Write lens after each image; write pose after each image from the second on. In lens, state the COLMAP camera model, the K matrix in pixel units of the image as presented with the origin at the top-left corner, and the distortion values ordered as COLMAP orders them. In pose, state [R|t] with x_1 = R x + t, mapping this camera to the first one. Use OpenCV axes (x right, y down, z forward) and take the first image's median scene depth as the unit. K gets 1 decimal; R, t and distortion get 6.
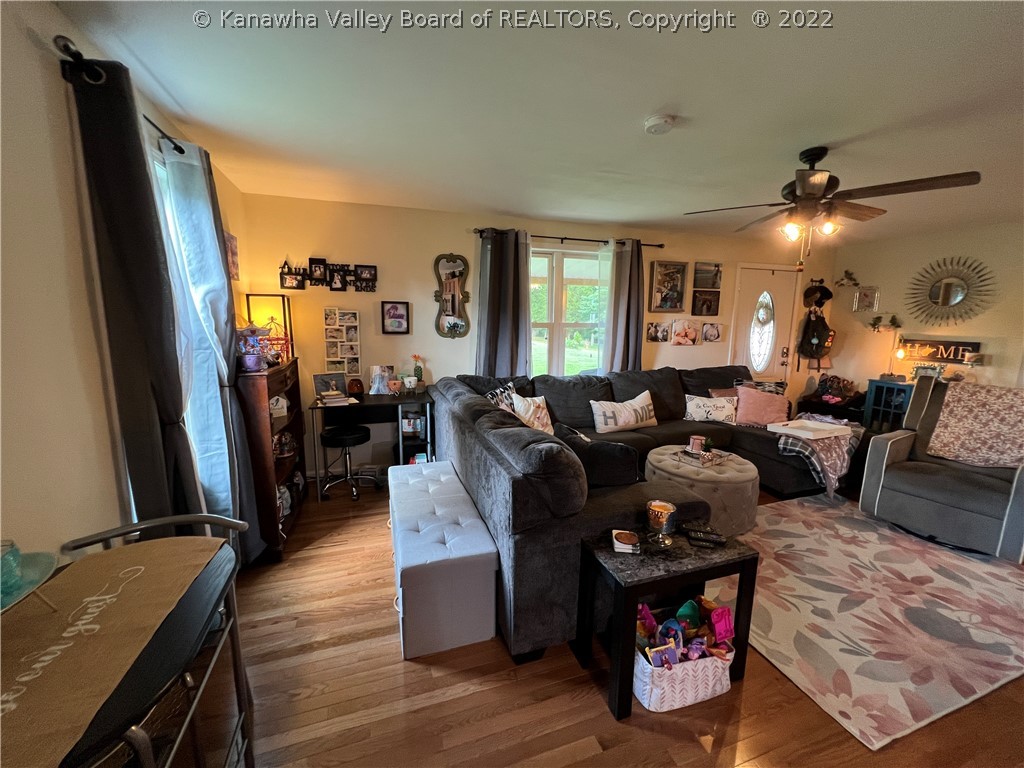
lens RADIAL K [[408.6, 0, 510.1], [0, 408.6, 381.1], [0, 0, 1]] dist [-0.002939, 0.000819]
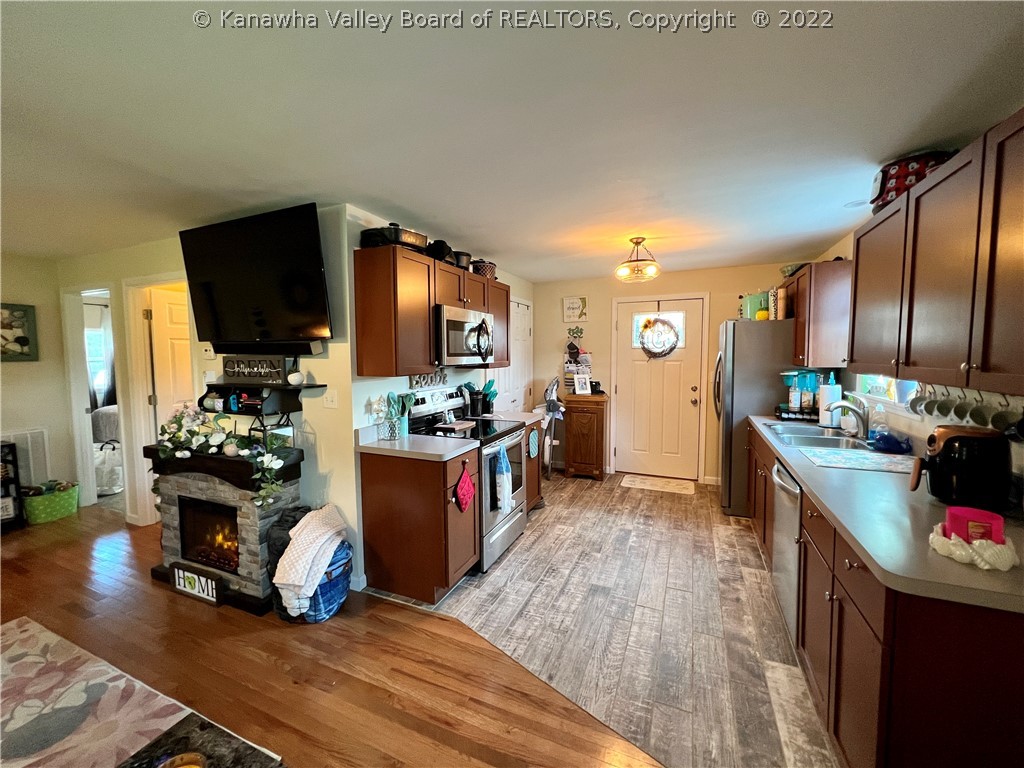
lens RADIAL K [[408.6, 0, 510.1], [0, 408.6, 381.1], [0, 0, 1]] dist [-0.002939, 0.000819]
pose [[-0.740768, -0.051609, 0.669775, -0.093708], [0.099005, 0.977769, 0.184840, -0.086338], [-0.664425, 0.203235, -0.719191, 0.455037]]
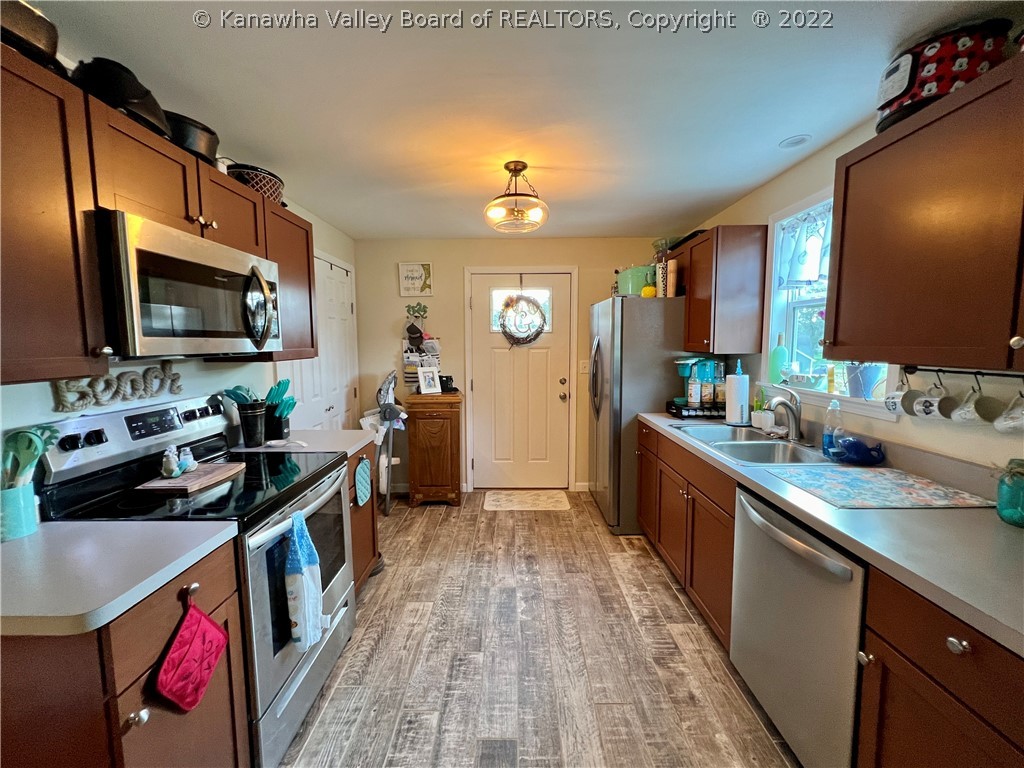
lens RADIAL K [[408.6, 0, 510.1], [0, 408.6, 381.1], [0, 0, 1]] dist [-0.002939, 0.000819]
pose [[-0.947210, -0.036742, 0.318501, 0.127474], [0.042194, 0.970486, 0.237437, -0.030344], [-0.317824, 0.238341, -0.917704, 0.184199]]
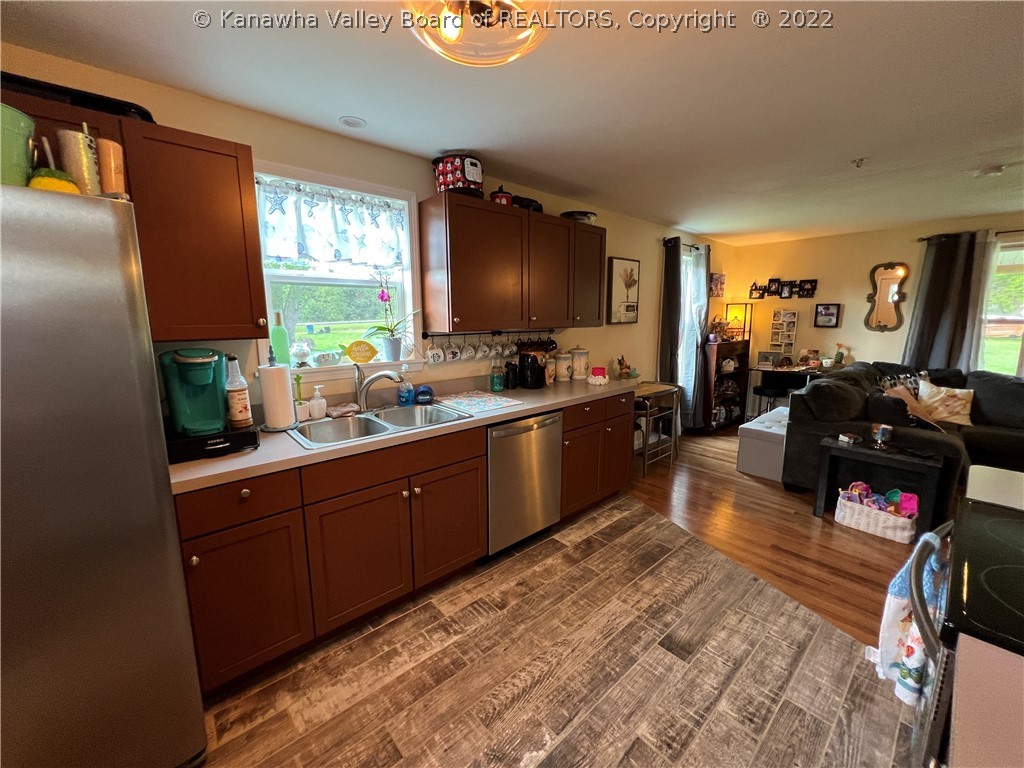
lens RADIAL K [[408.6, 0, 510.1], [0, 408.6, 381.1], [0, 0, 1]] dist [-0.002939, 0.000819]
pose [[0.393034, 0.134877, -0.909578, 0.595465], [-0.127636, 0.987610, 0.091296, 0.075472], [0.910622, 0.080213, 0.405379, -0.524533]]
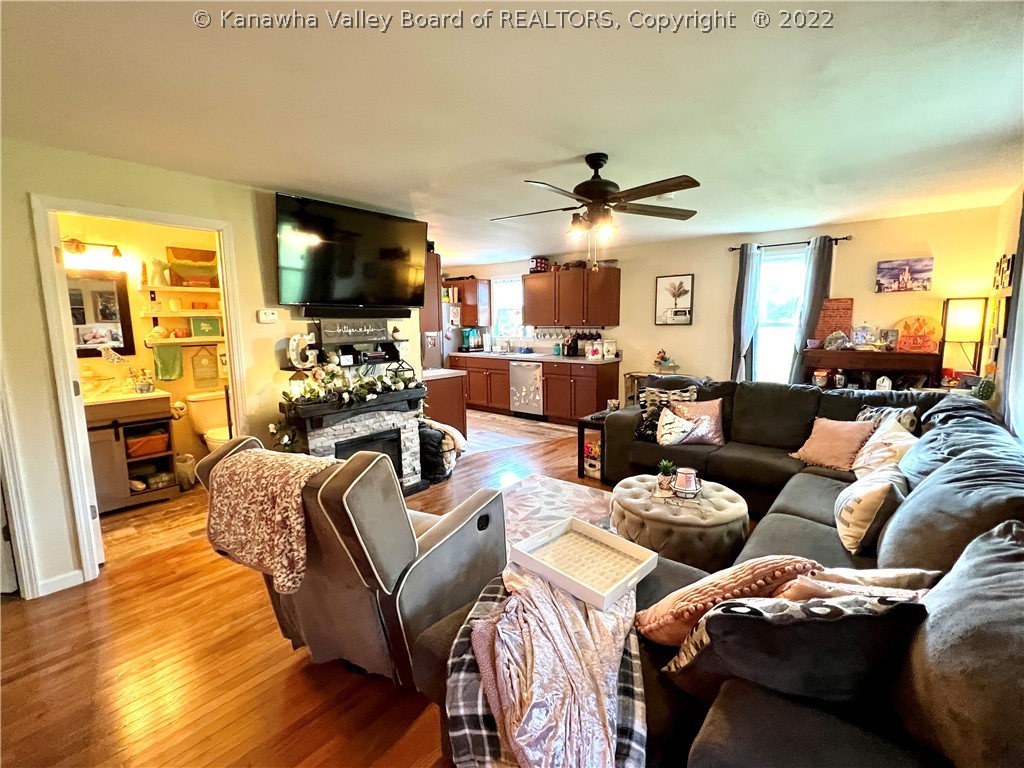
lens RADIAL K [[456.9, 0, 508.7], [0, 456.9, 381.3], [0, 0, 1]] dist [-0.001211, -0.000063]
pose [[-0.852967, 0.068480, -0.517452, 1.027968], [-0.074689, 0.965142, 0.250845, -0.190634], [0.516593, 0.252610, -0.818120, 1.293098]]
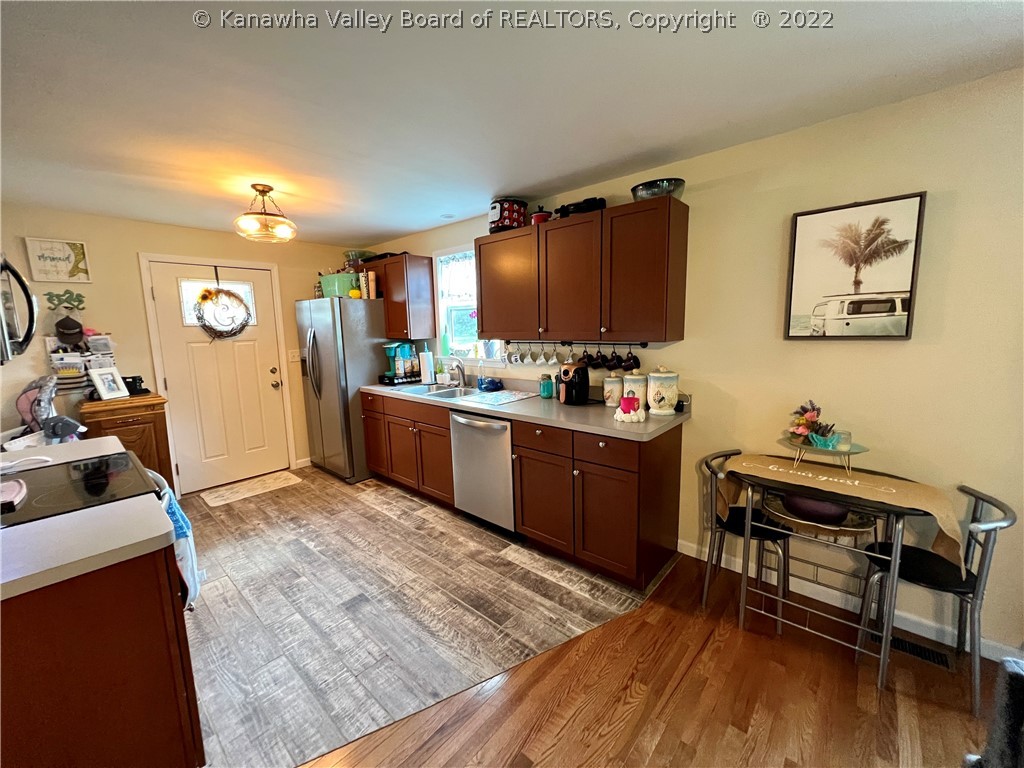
lens RADIAL K [[408.6, 0, 510.1], [0, 408.6, 381.1], [0, 0, 1]] dist [-0.002939, 0.000819]
pose [[-0.867166, 0.076694, -0.492079, 0.331639], [-0.060396, 0.964583, 0.256770, -0.078215], [0.494344, 0.252382, -0.831822, 0.457616]]
